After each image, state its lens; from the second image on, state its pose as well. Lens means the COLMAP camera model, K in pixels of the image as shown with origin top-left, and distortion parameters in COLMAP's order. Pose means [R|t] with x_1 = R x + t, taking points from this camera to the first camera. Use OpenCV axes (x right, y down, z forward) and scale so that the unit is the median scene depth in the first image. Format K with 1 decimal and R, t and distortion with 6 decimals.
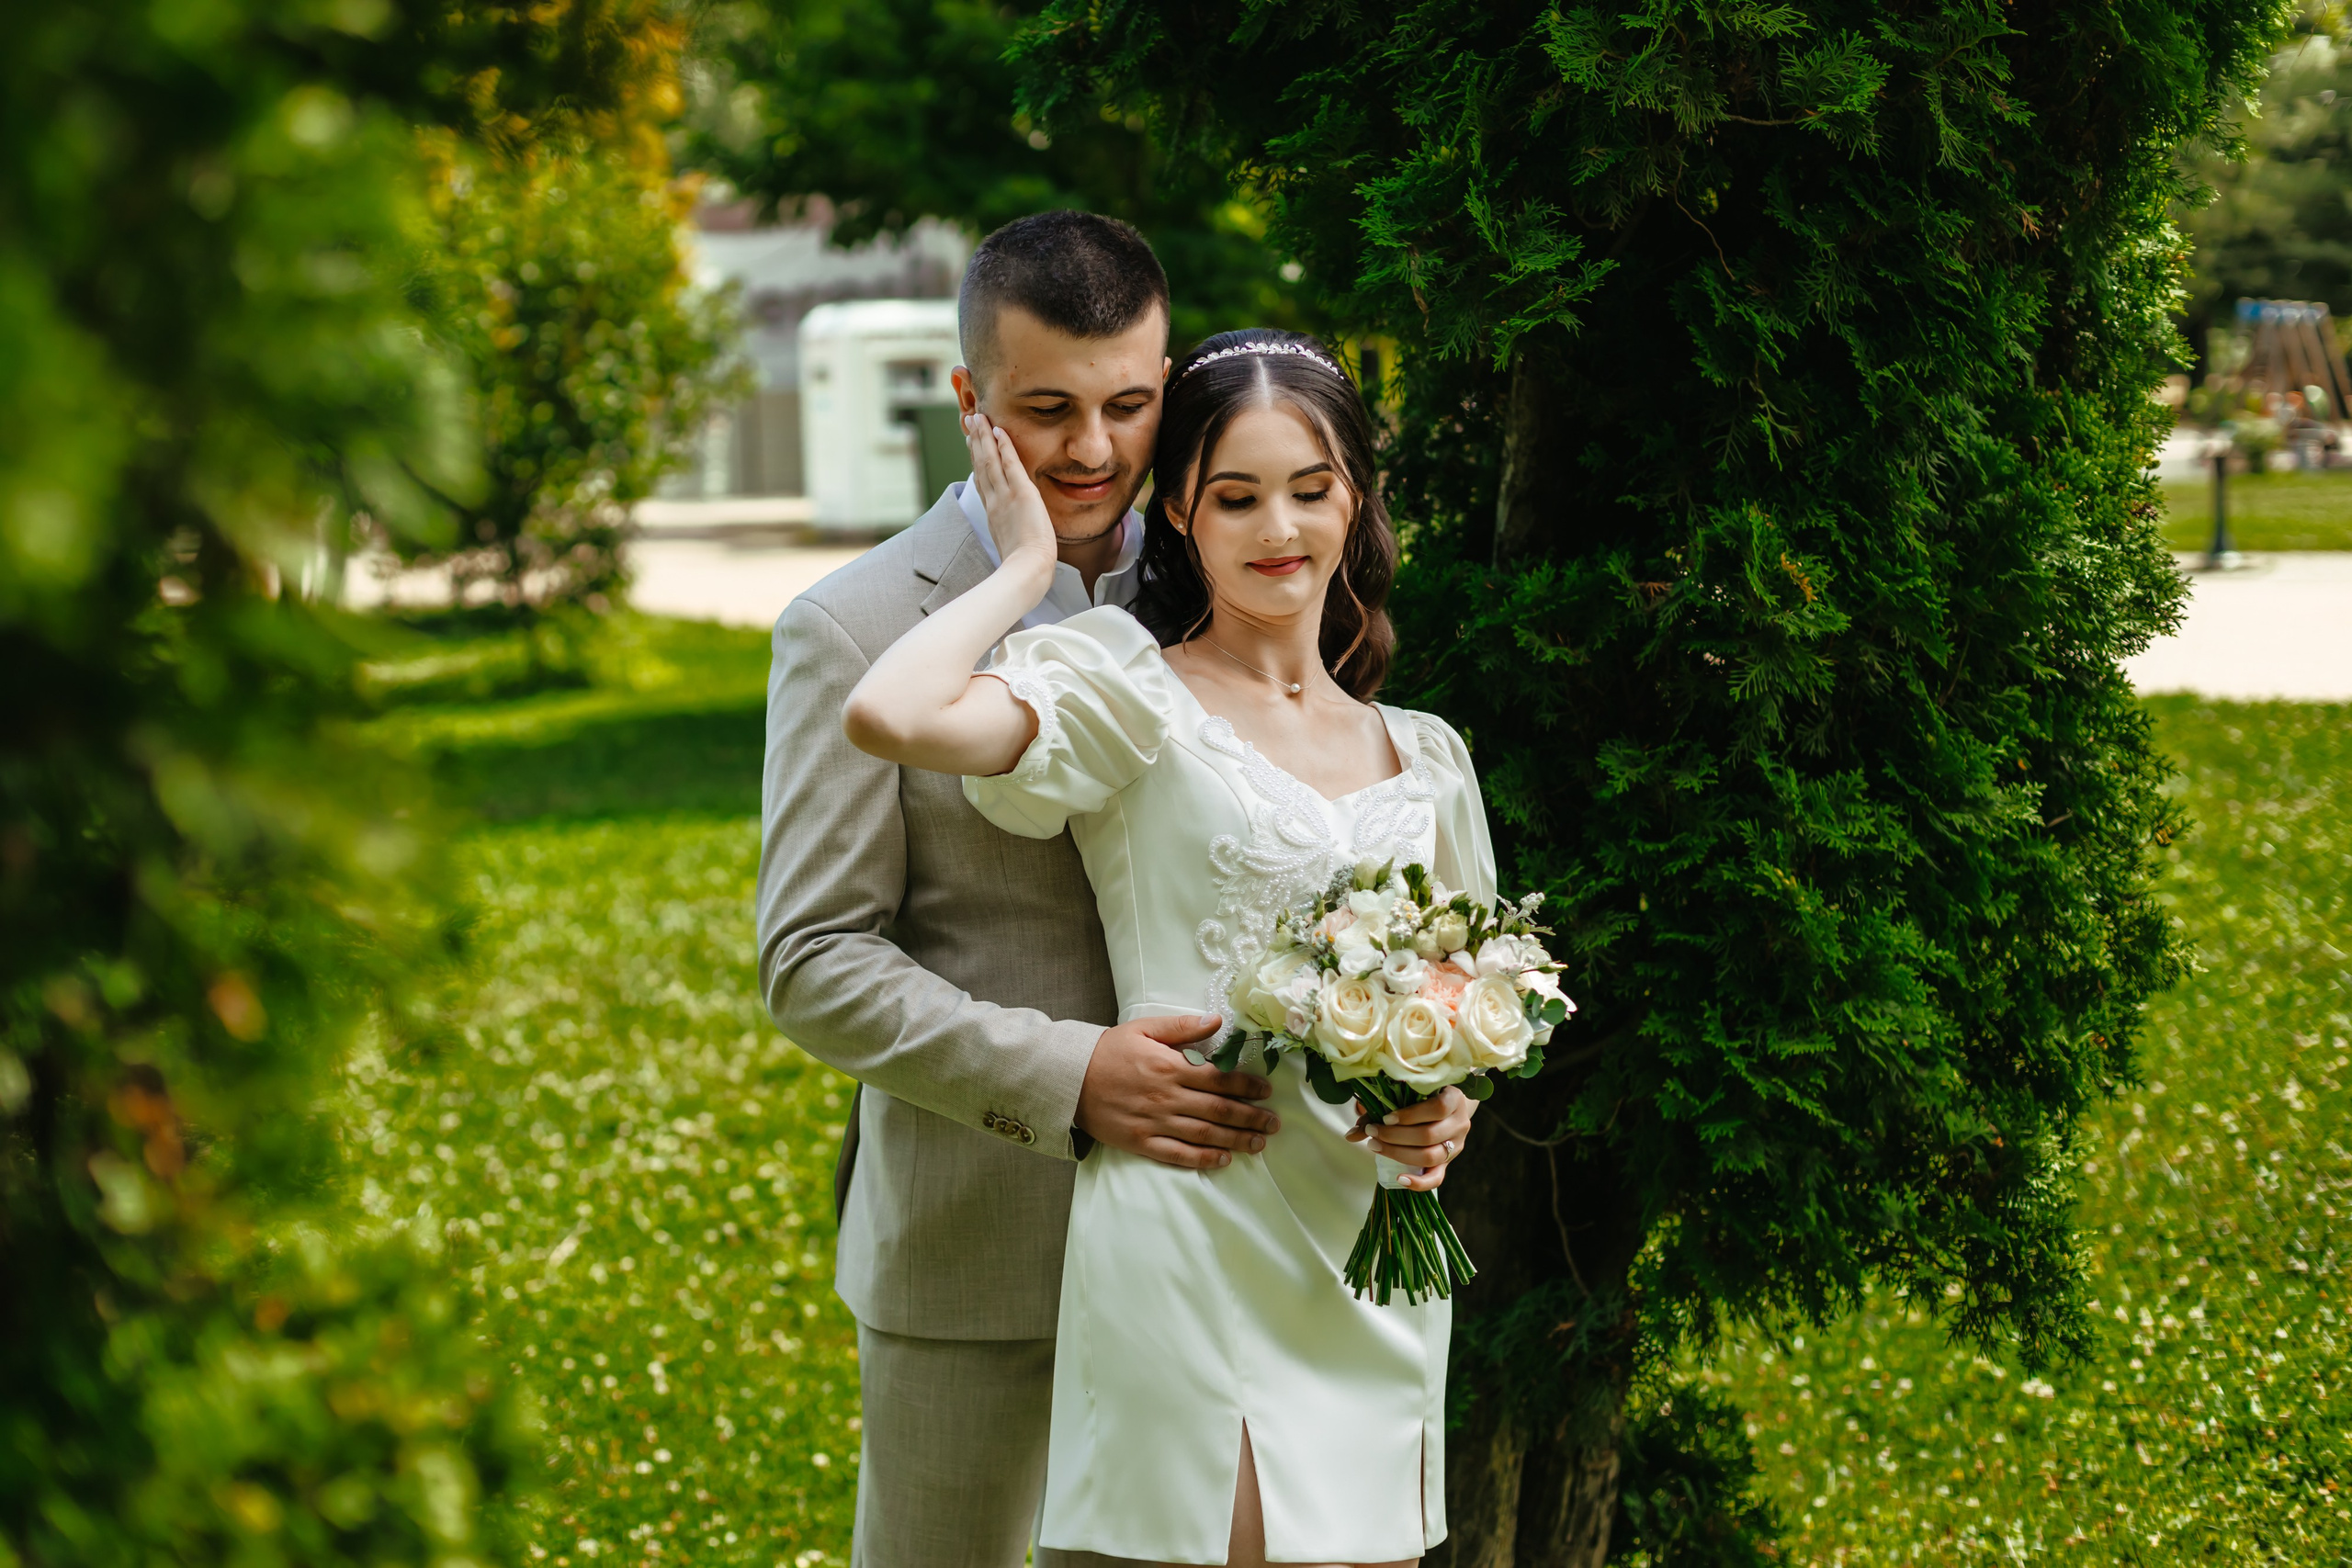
lens RADIAL K [[3372.1, 0, 1181.6], [0, 3372.1, 788.6], [0, 0, 1]] dist [-0.022382, 0.000000]
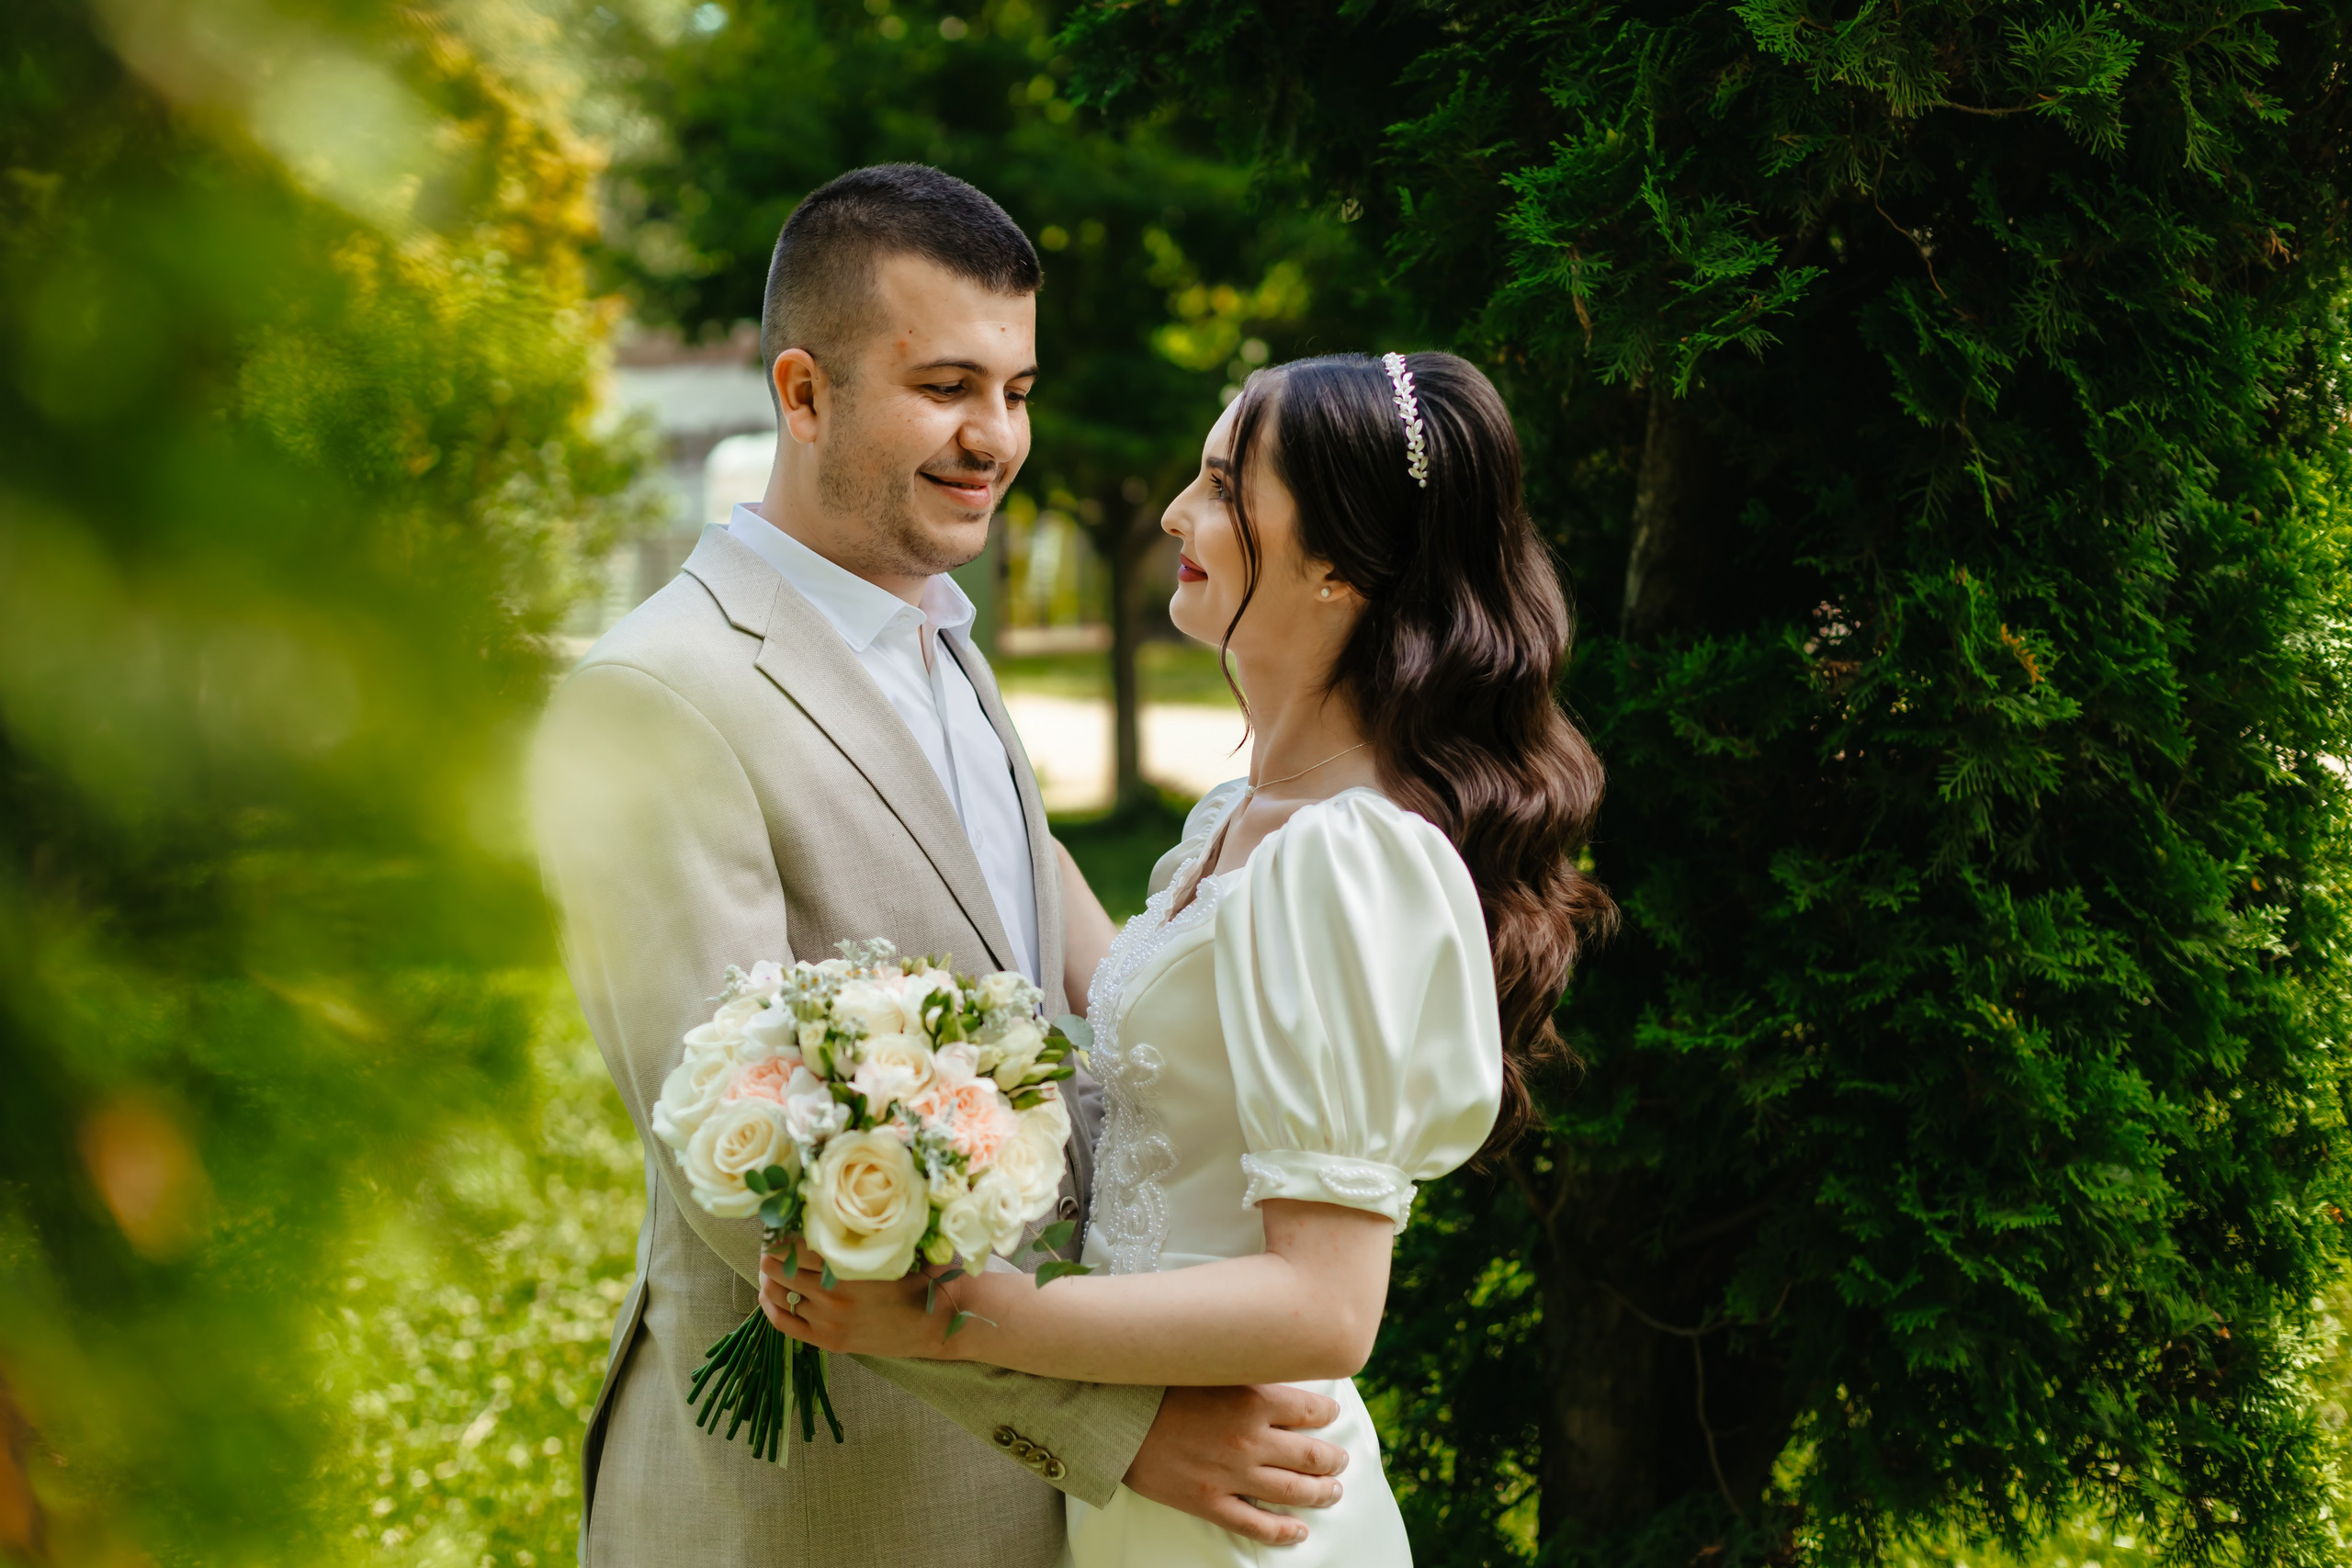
lens RADIAL K [[3372.1, 0, 1169.5], [0, 3372.1, 778.9], [0, 0, 1]] dist [-0.022382, 0.000000]
pose [[0.999563, 0.010925, 0.027470, -0.048602], [-0.009599, 0.998804, -0.047947, 0.009797], [-0.027960, 0.047662, 0.998472, 0.168995]]
